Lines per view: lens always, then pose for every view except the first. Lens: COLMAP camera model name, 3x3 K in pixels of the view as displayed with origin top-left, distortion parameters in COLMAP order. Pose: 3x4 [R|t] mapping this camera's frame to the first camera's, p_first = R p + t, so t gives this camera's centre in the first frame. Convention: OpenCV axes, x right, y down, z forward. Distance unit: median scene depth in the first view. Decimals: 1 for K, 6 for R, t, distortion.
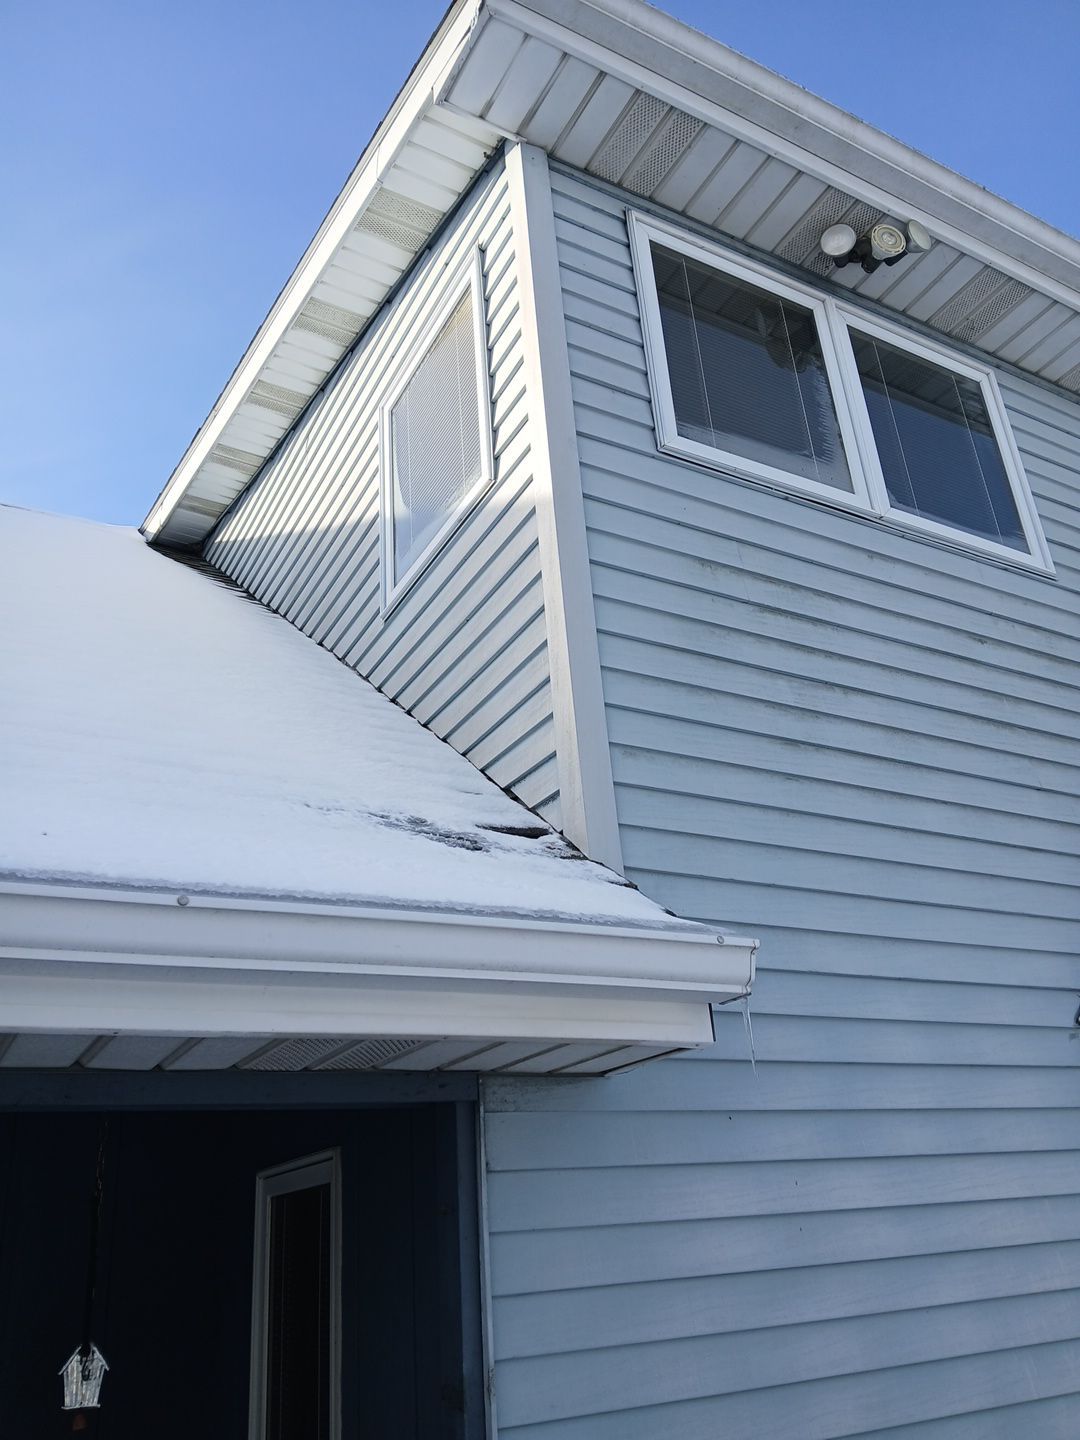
lens RADIAL K [[1107.5, 0, 565.2], [0, 1107.5, 723.4], [0, 0, 1]] dist [0.089624, -0.172141]
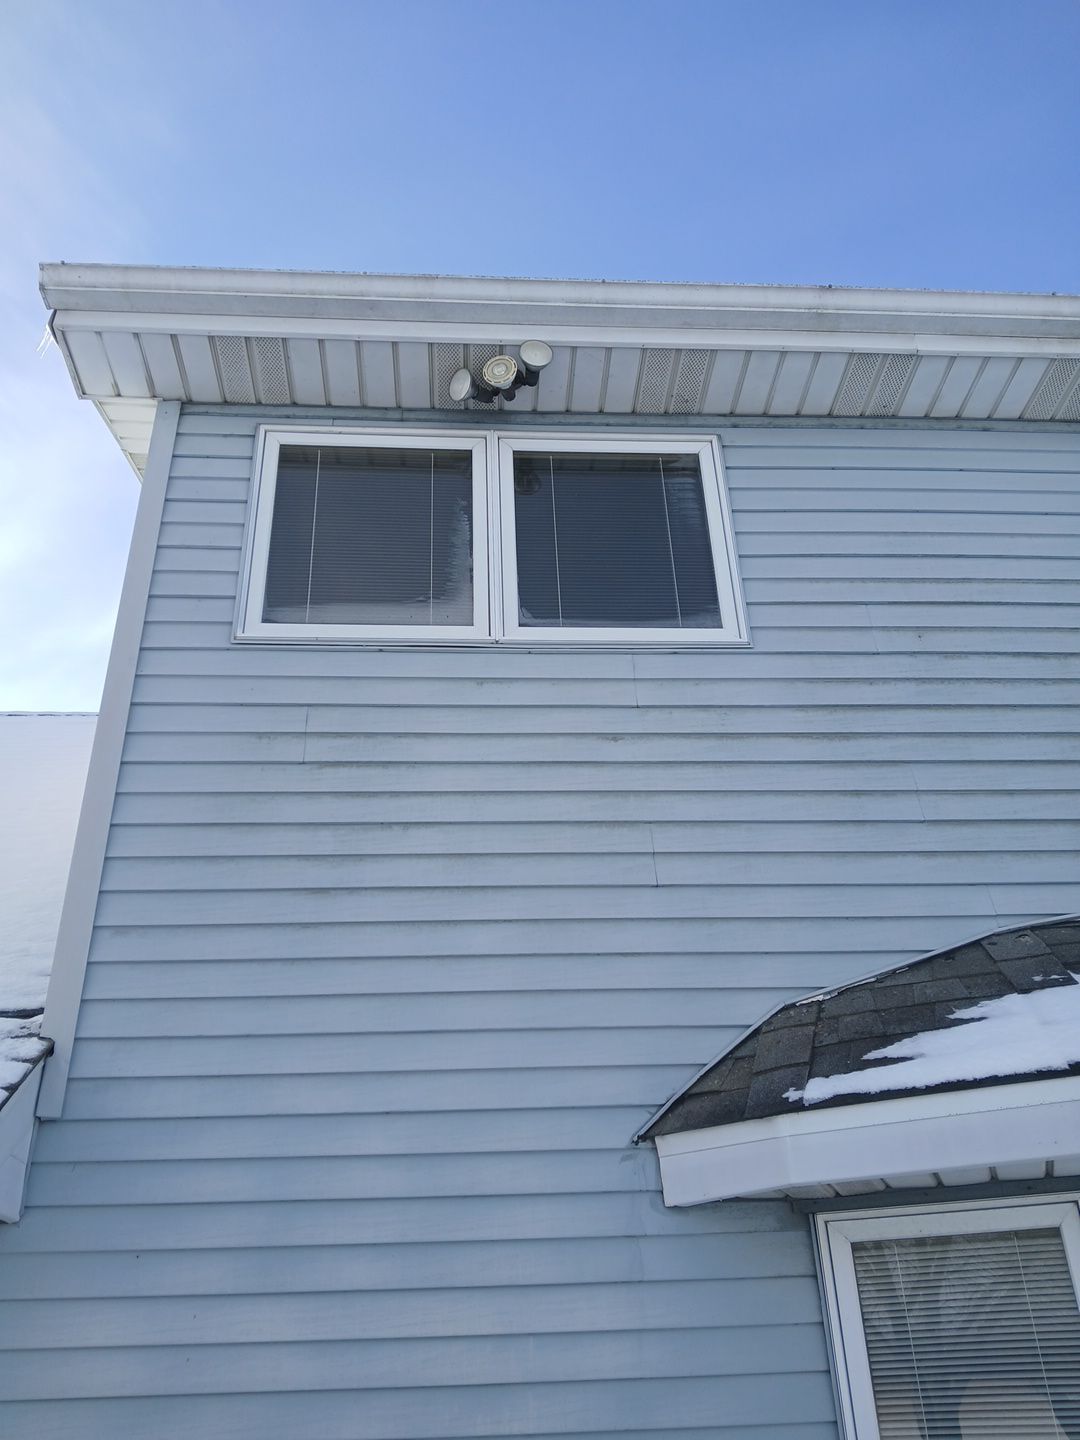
lens RADIAL K [[1124.3, 0, 563.8], [0, 1124.3, 725.7], [0, 0, 1]] dist [0.086314, -0.157015]
pose [[0.900778, -0.187522, -0.391706, 0.810019], [0.161891, 0.981950, -0.097802, 0.005077], [0.402976, 0.024684, 0.914878, 0.082386]]
